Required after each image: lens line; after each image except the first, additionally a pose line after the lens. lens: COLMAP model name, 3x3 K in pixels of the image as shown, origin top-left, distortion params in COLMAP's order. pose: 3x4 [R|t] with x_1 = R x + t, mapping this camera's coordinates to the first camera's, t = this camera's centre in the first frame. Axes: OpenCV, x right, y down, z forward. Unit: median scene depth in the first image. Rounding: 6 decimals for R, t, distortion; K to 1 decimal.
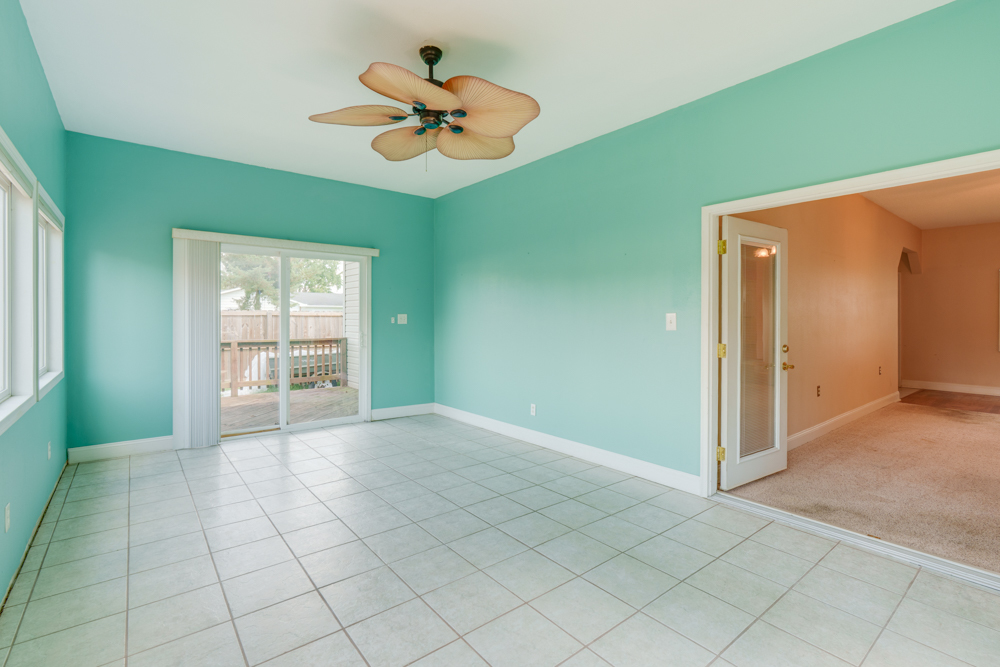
lens RADIAL K [[455.8, 0, 497.7], [0, 455.8, 318.3], [0, 0, 1]] dist [-0.003721, 0.001232]
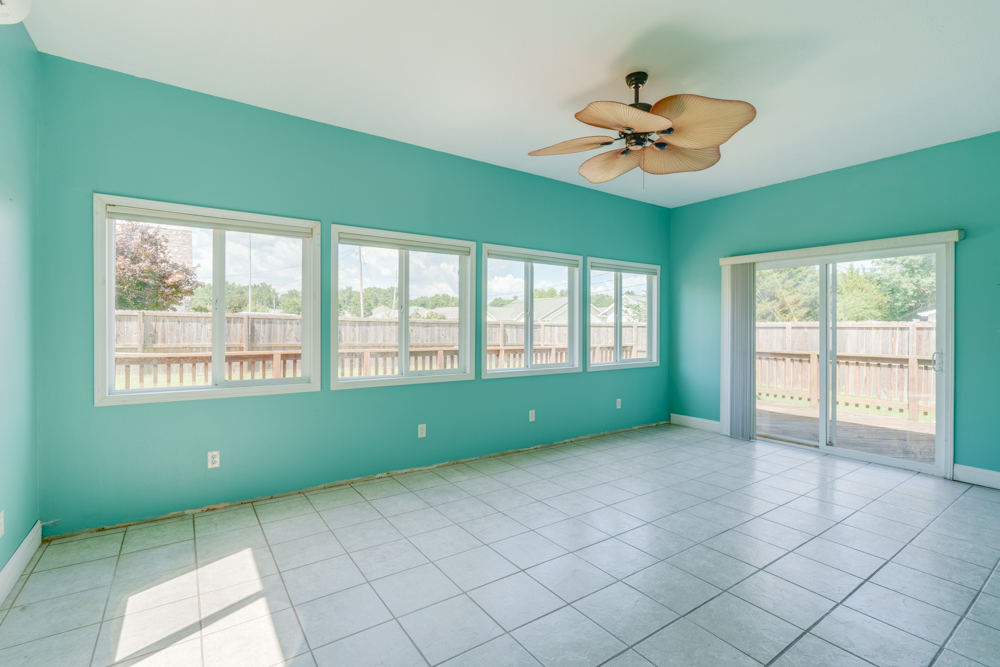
lens RADIAL K [[455.8, 0, 508.7], [0, 455.8, 330.2], [0, 0, 1]] dist [-0.003721, 0.001232]
pose [[-0.047817, 0.002278, -0.998854, 0.710286], [-0.004996, 0.999984, 0.002520, 0.001863], [0.998844, 0.005110, -0.047805, 0.582243]]
